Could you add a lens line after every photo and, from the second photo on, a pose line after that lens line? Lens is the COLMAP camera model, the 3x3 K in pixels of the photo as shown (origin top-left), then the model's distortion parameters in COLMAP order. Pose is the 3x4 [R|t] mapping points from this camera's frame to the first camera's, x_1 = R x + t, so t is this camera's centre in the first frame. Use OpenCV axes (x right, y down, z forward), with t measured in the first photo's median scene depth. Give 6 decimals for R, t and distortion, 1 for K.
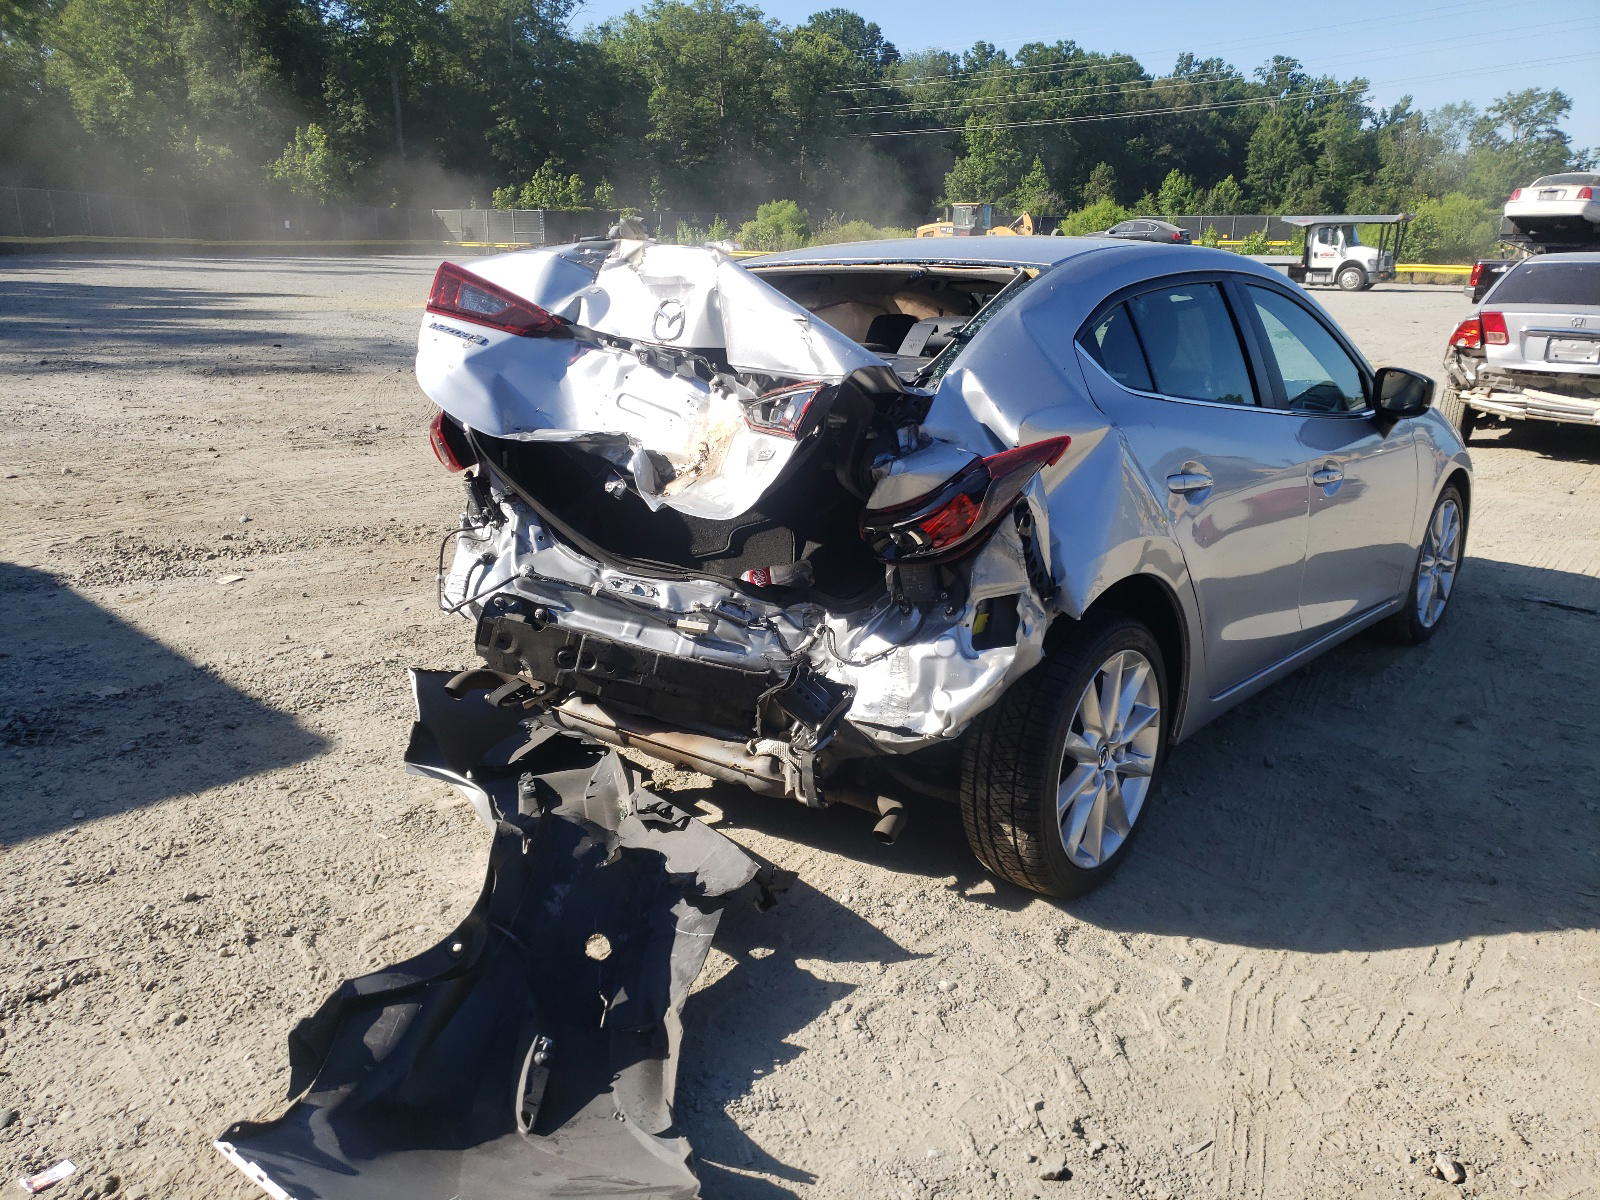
lens RADIAL K [[1263.7, 0, 758.2], [0, 1263.7, 595.6], [0, 0, 1]] dist [0.009280, -0.059777]
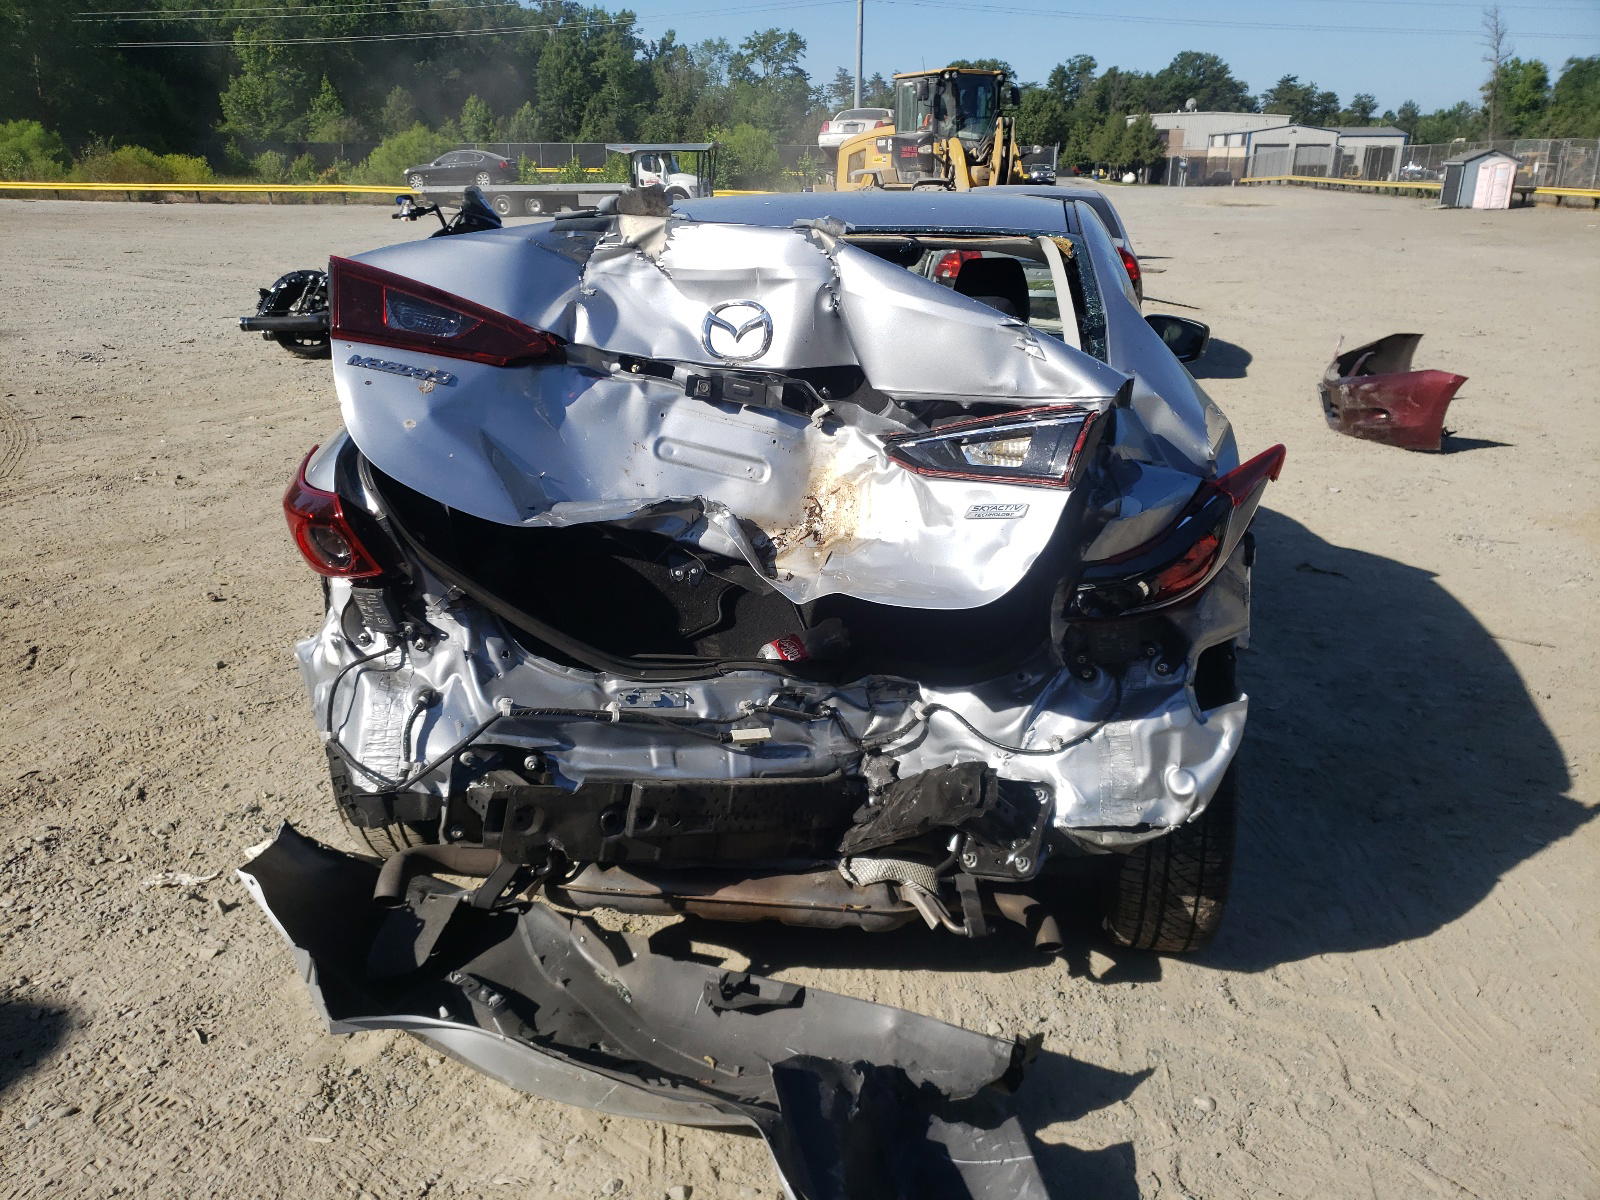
lens RADIAL K [[1263.7, 0, 758.2], [0, 1263.7, 595.6], [0, 0, 1]] dist [0.009280, -0.059777]
pose [[0.878069, -0.163639, 0.449685, -0.385056], [0.143047, 0.986504, 0.079668, -0.121028], [-0.456653, -0.005628, 0.889627, 0.350641]]
